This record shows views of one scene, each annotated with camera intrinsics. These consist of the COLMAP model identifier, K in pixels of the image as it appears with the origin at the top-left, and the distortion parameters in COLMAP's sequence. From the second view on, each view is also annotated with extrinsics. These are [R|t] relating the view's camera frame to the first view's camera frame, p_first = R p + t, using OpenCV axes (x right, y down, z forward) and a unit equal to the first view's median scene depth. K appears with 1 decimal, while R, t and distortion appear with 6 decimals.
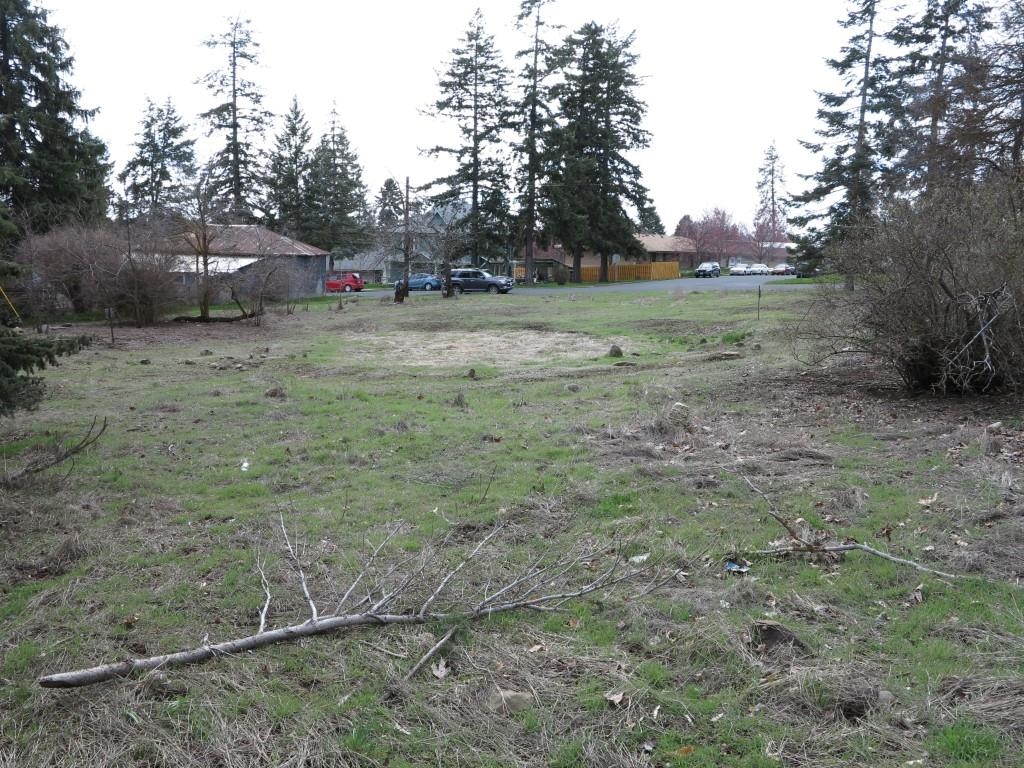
lens RADIAL K [[846.6, 0, 512.0], [0, 846.6, 384.0], [0, 0, 1]] dist [-0.031267, 0.005423]
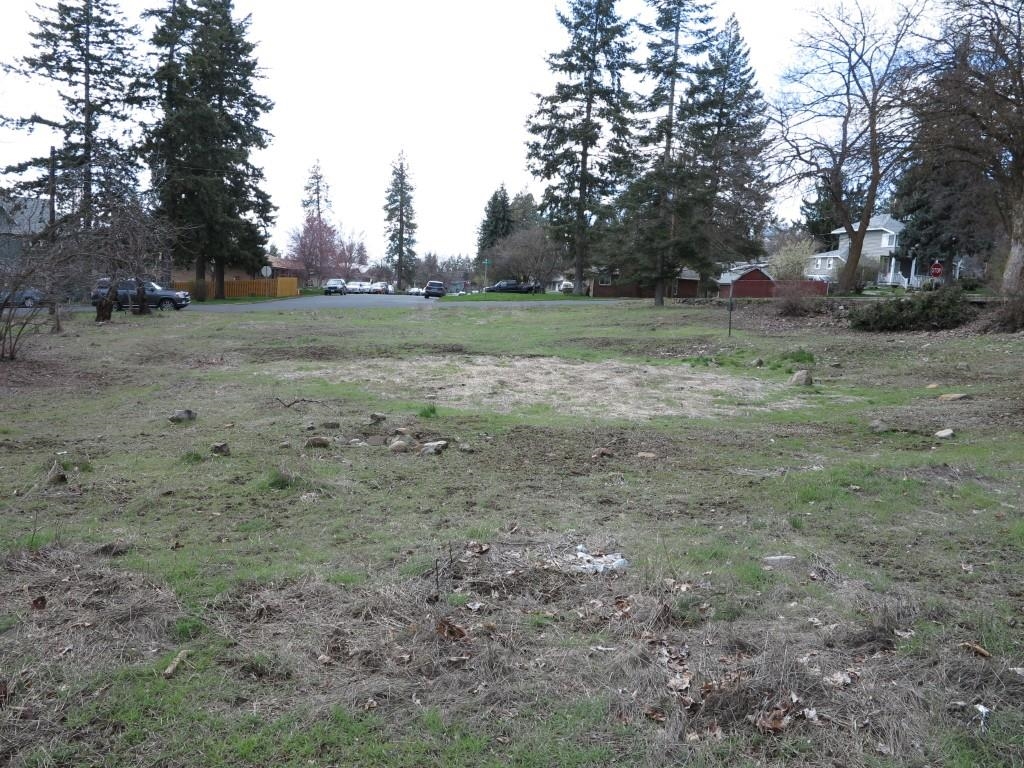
lens RADIAL K [[846.6, 0, 512.0], [0, 846.6, 384.0], [0, 0, 1]] dist [-0.031267, 0.005423]
pose [[0.840210, -0.043176, 0.540539, -0.142200], [0.056397, 0.998377, -0.007917, -0.012985], [-0.539320, 0.037136, 0.841281, 0.150841]]
